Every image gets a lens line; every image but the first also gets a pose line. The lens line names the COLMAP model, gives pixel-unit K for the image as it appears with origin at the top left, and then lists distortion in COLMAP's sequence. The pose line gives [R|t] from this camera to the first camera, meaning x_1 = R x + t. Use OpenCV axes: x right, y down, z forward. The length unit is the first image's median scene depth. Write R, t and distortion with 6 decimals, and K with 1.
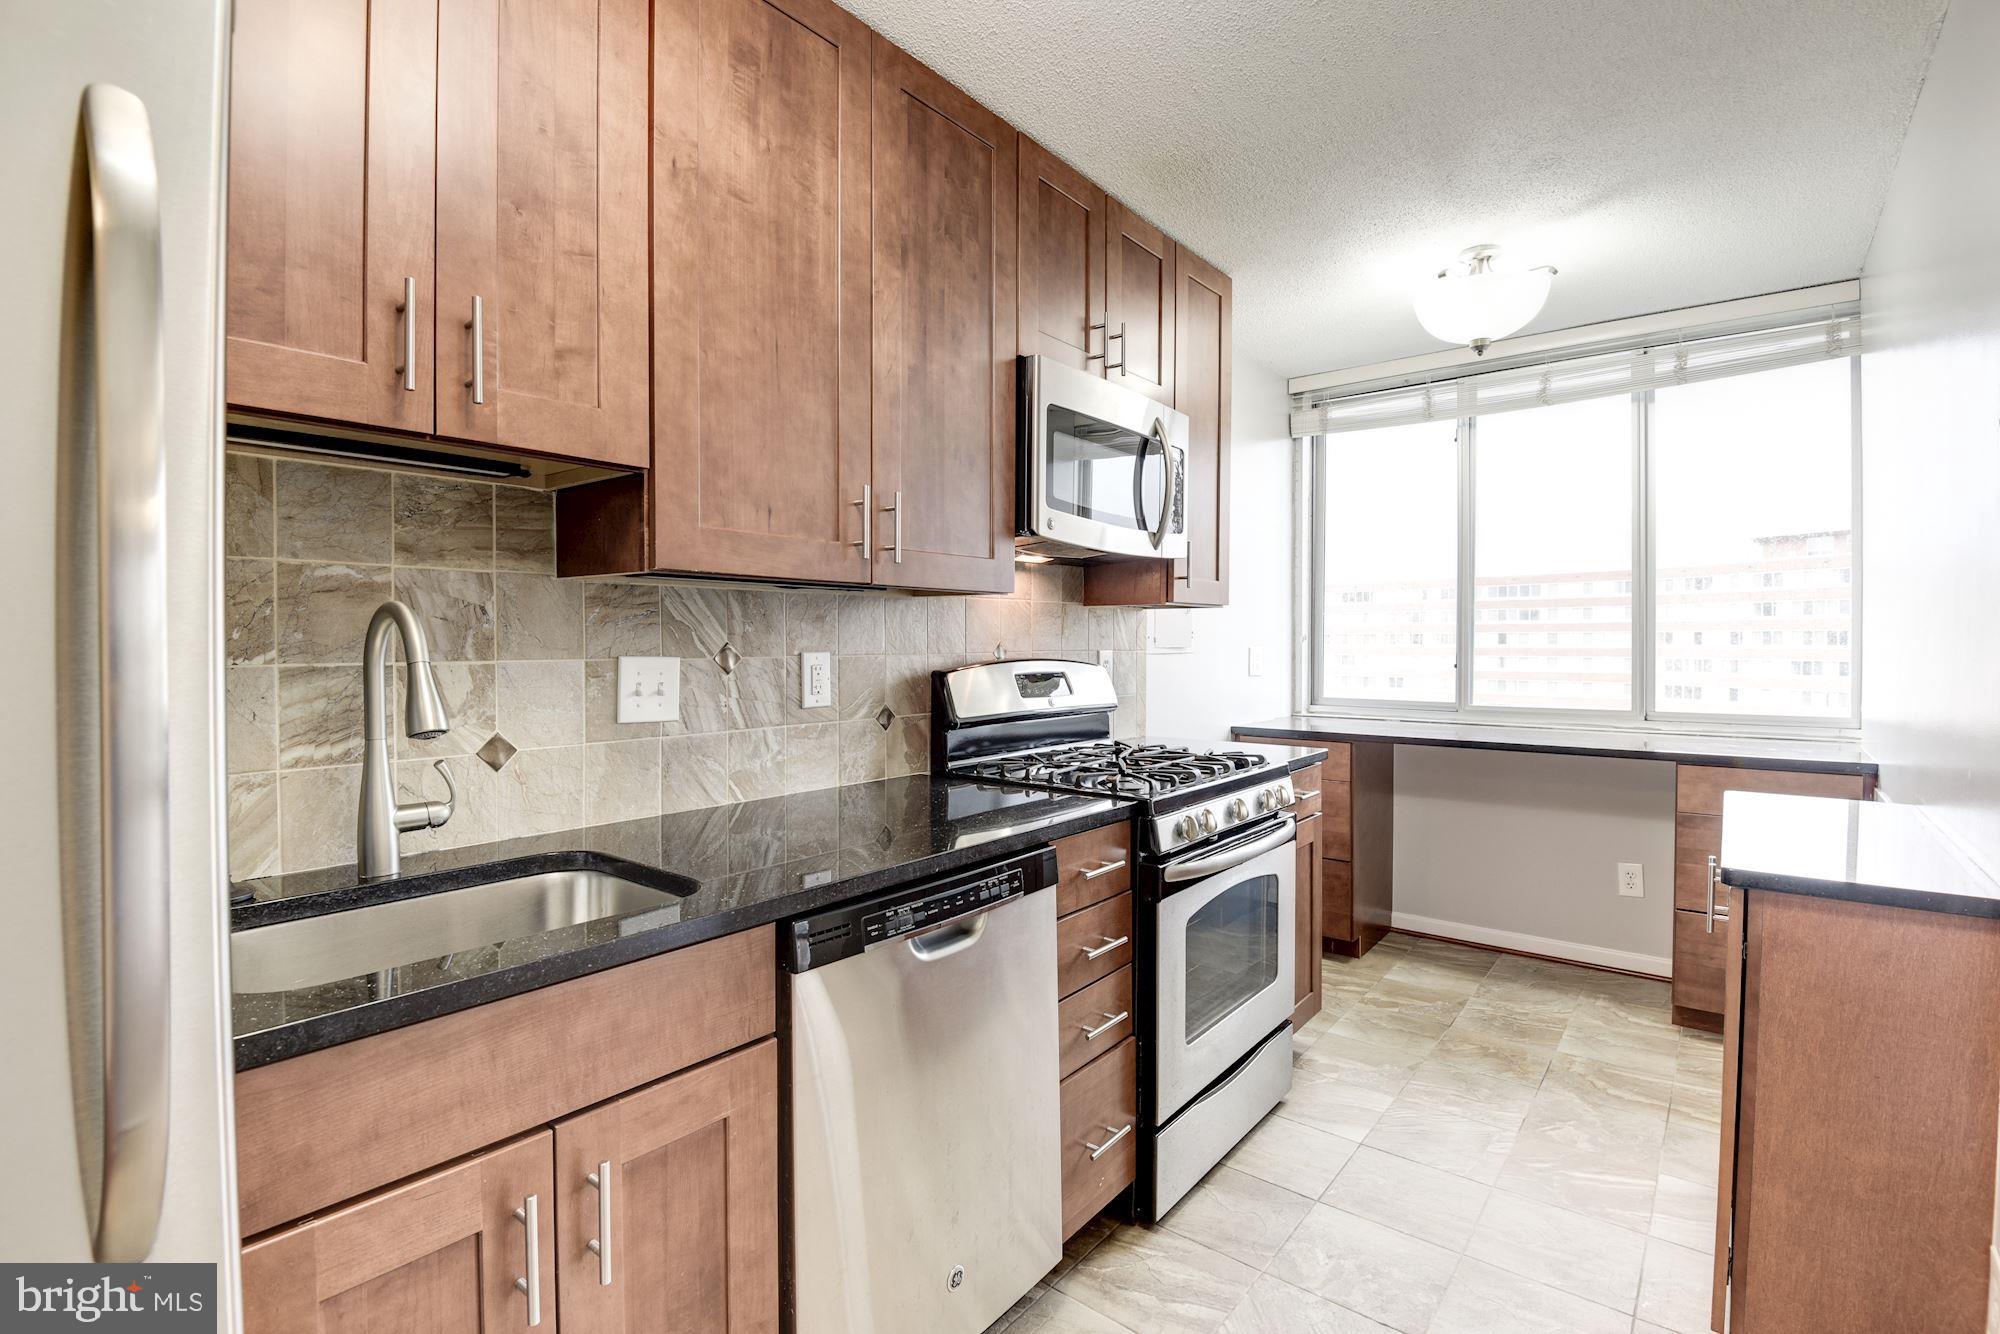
lens RADIAL K [[941.6, 0, 998.0], [0, 941.6, 655.6], [0, 0, 1]] dist [0.000763, -0.025021]
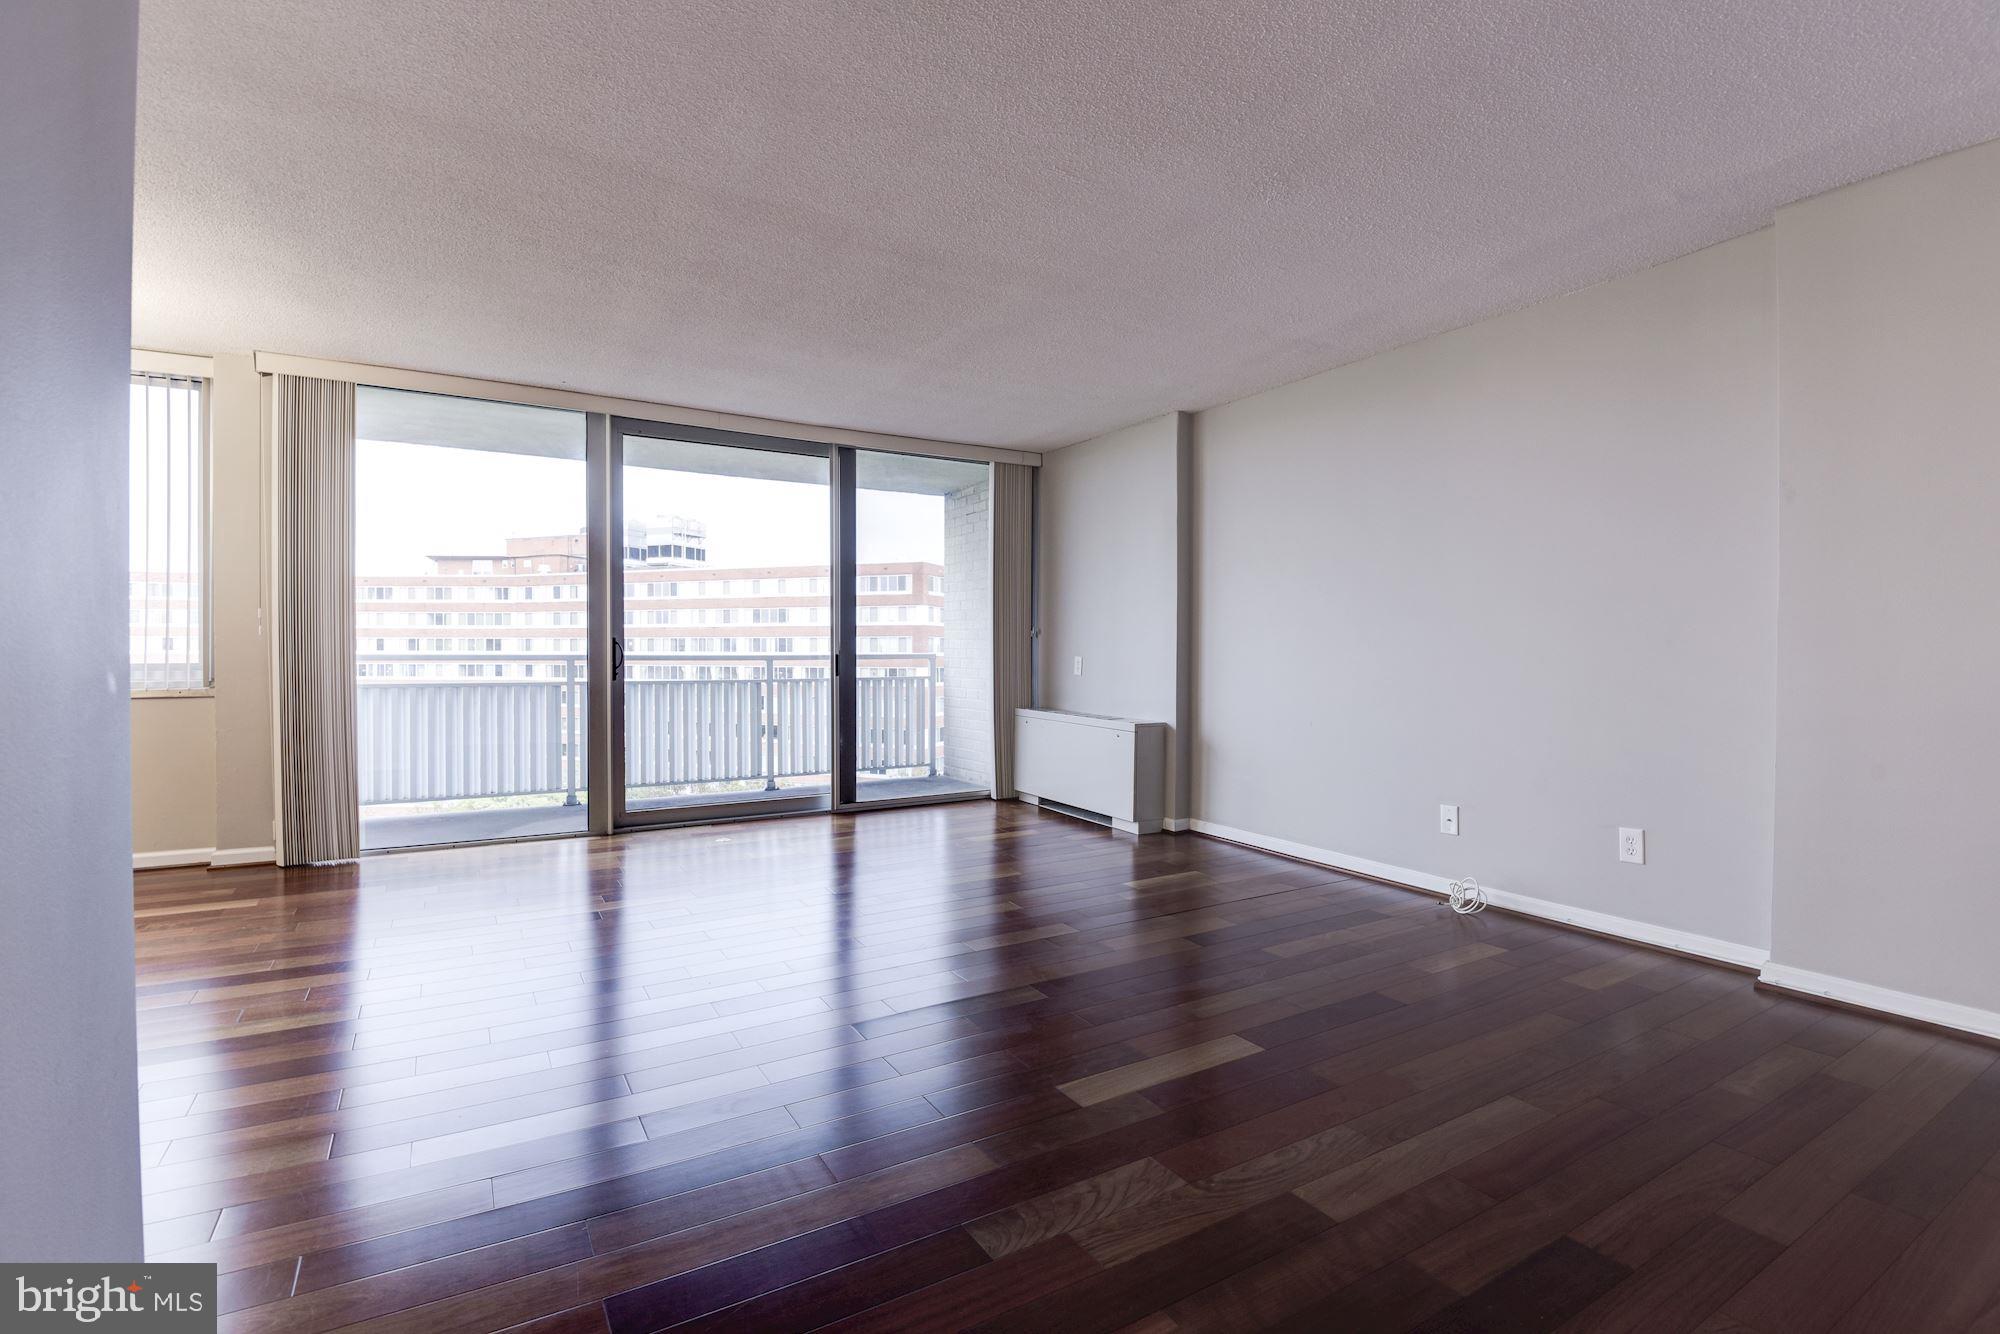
lens RADIAL K [[921.7, 0, 993.6], [0, 921.7, 663.4], [0, 0, 1]] dist [0.004833, -0.016177]
pose [[0.354195, -0.015029, 0.935051, 0.920947], [0.014449, 0.999839, 0.010597, 0.120194], [-0.935060, 0.009757, 0.354355, -1.764404]]
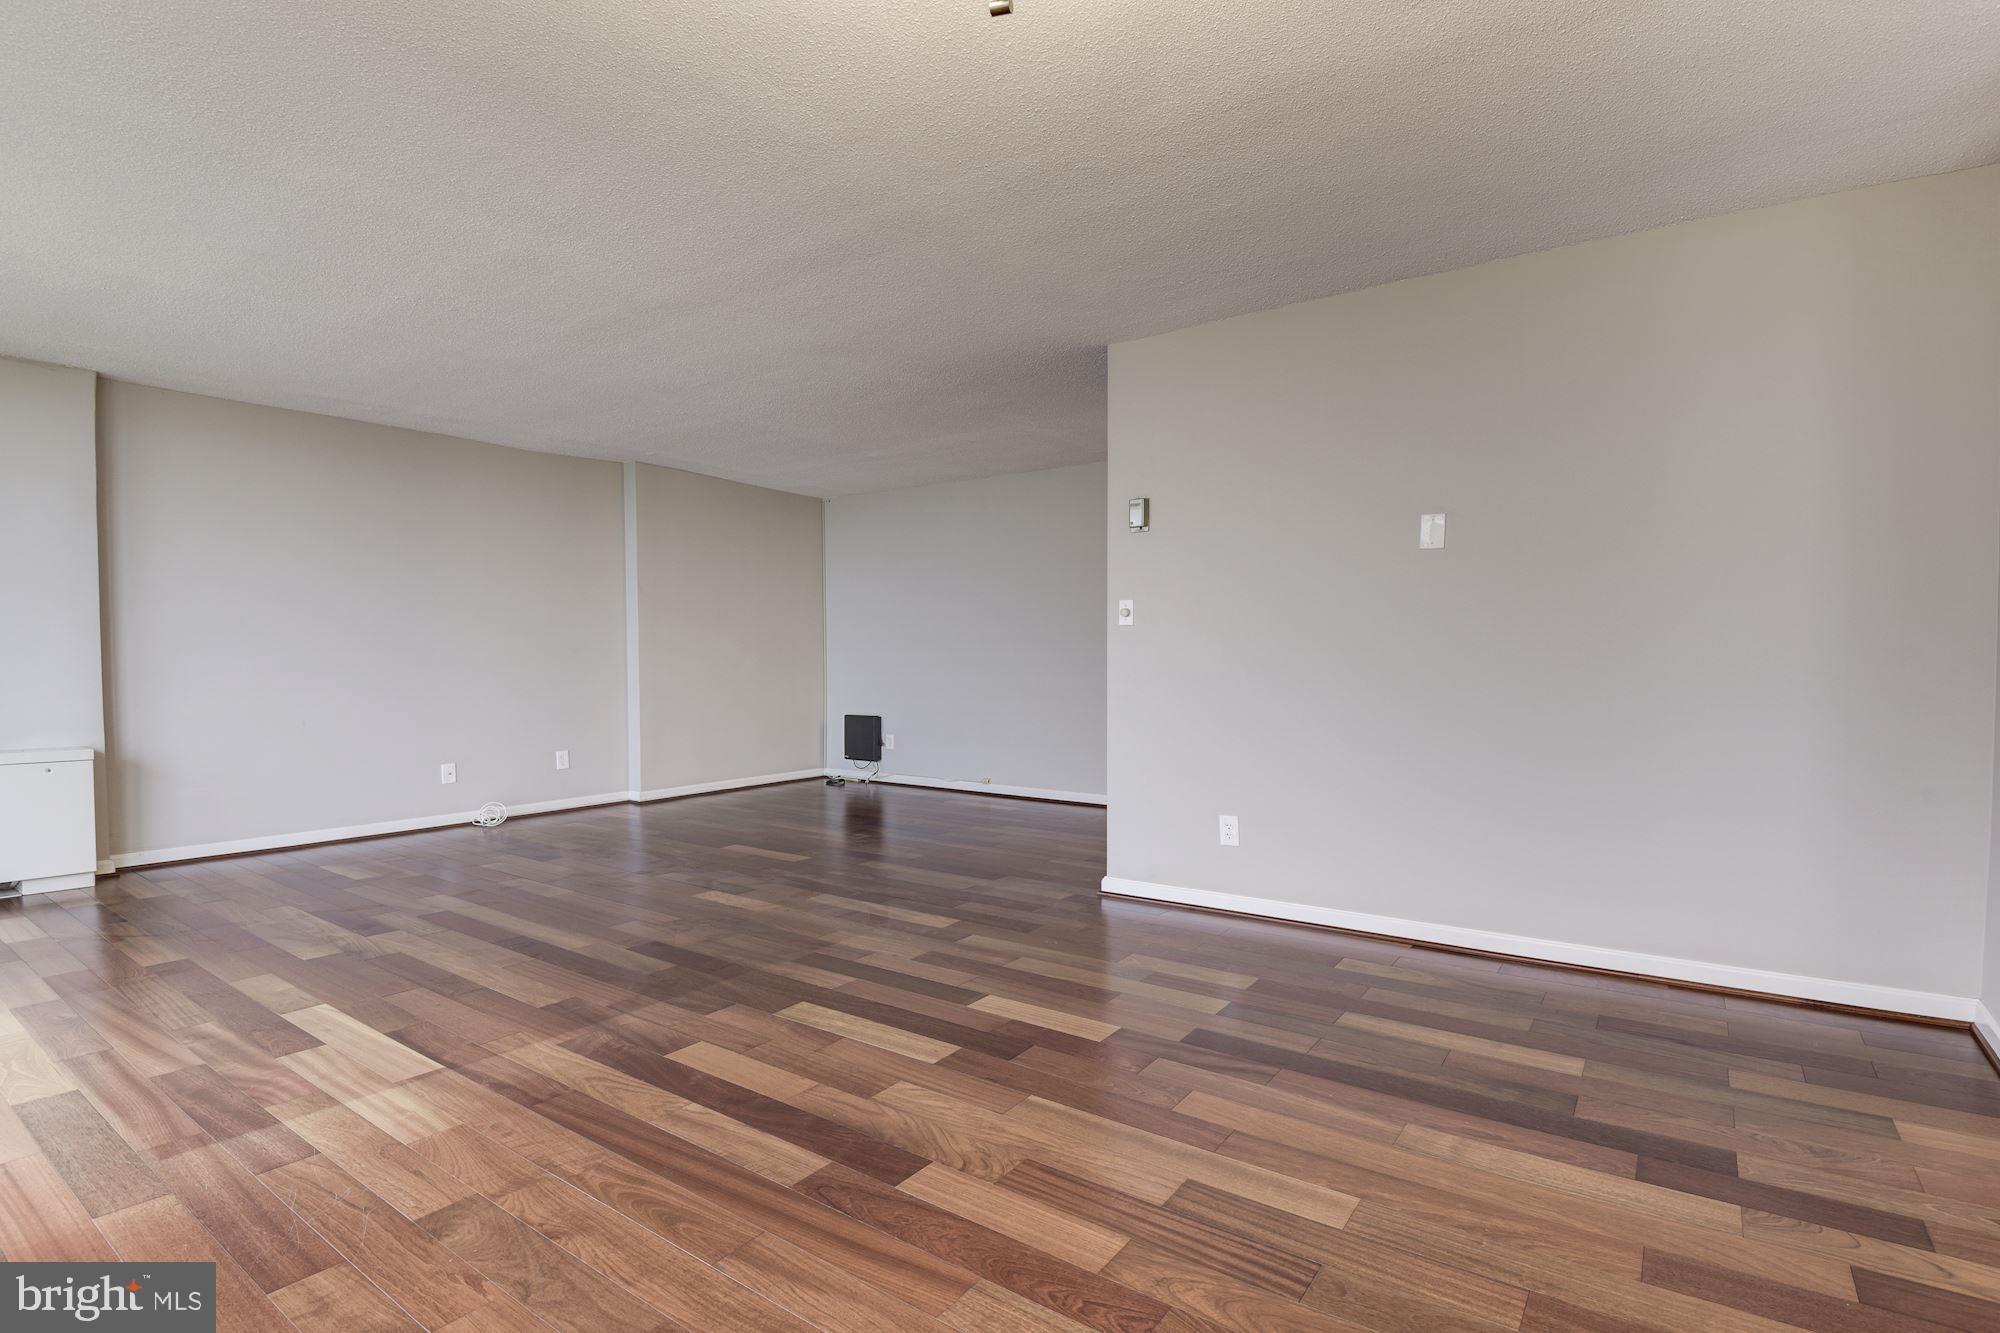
lens RADIAL K [[927.2, 0, 1023.2], [0, 927.2, 691.6], [0, 0, 1]] dist [0.001389, -0.018470]
pose [[-0.997119, 0.000859, -0.075842, 1.595692], [-0.003441, 0.998394, 0.056547, 0.079765], [0.075769, 0.056645, -0.995515, 1.030994]]
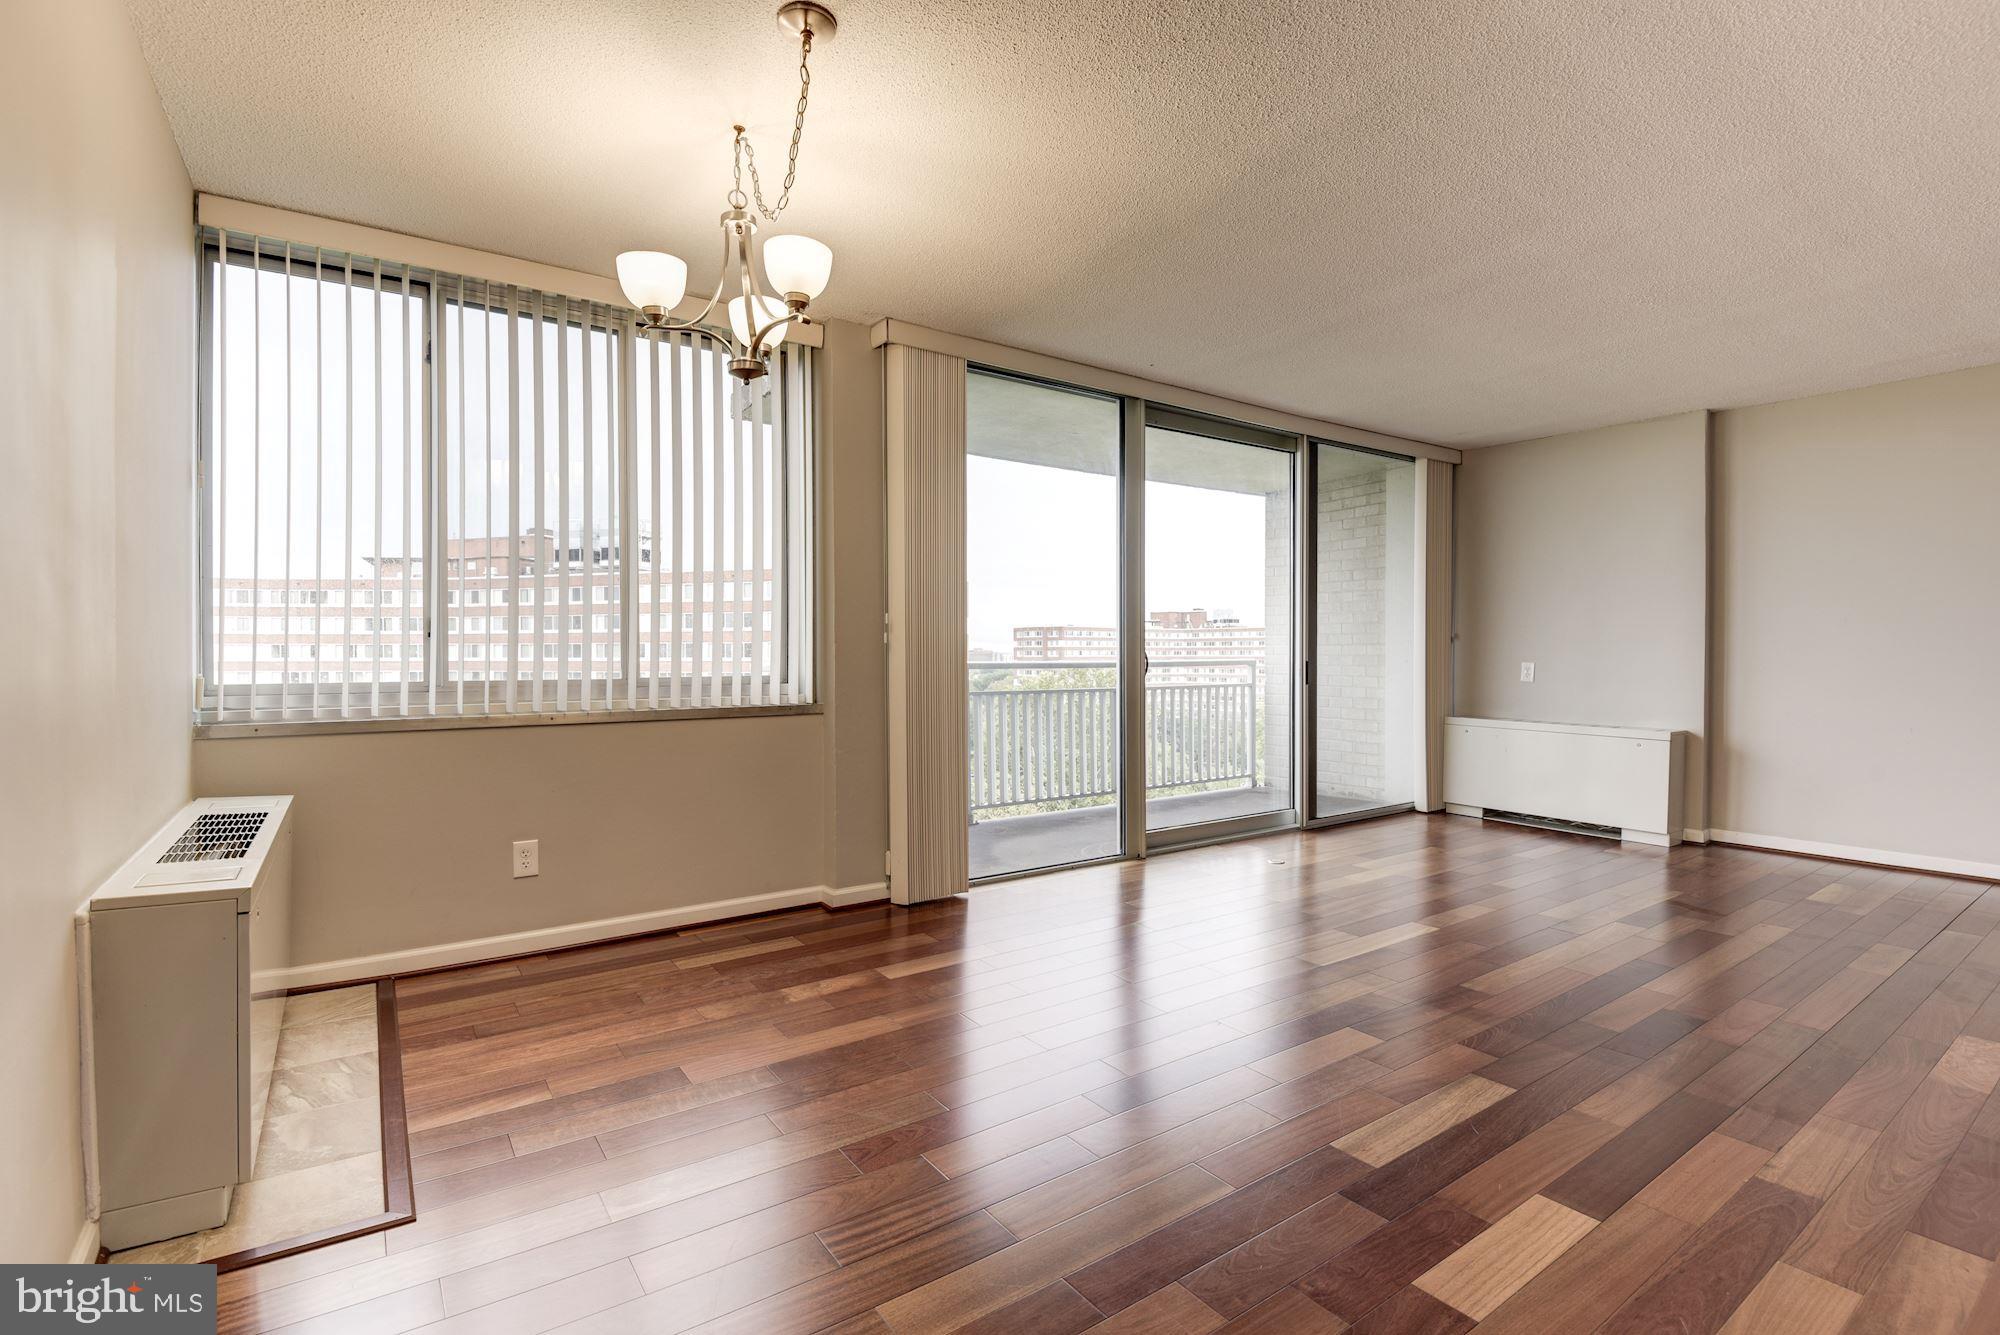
lens RADIAL K [[931.9, 0, 974.9], [0, 931.9, 674.6], [0, 0, 1]] dist [-0.000870, -0.023024]
pose [[0.291388, -0.023207, 0.956323, 0.533814], [0.018166, 0.999660, 0.018723, 0.086183], [-0.956432, 0.011917, 0.291710, -0.085398]]
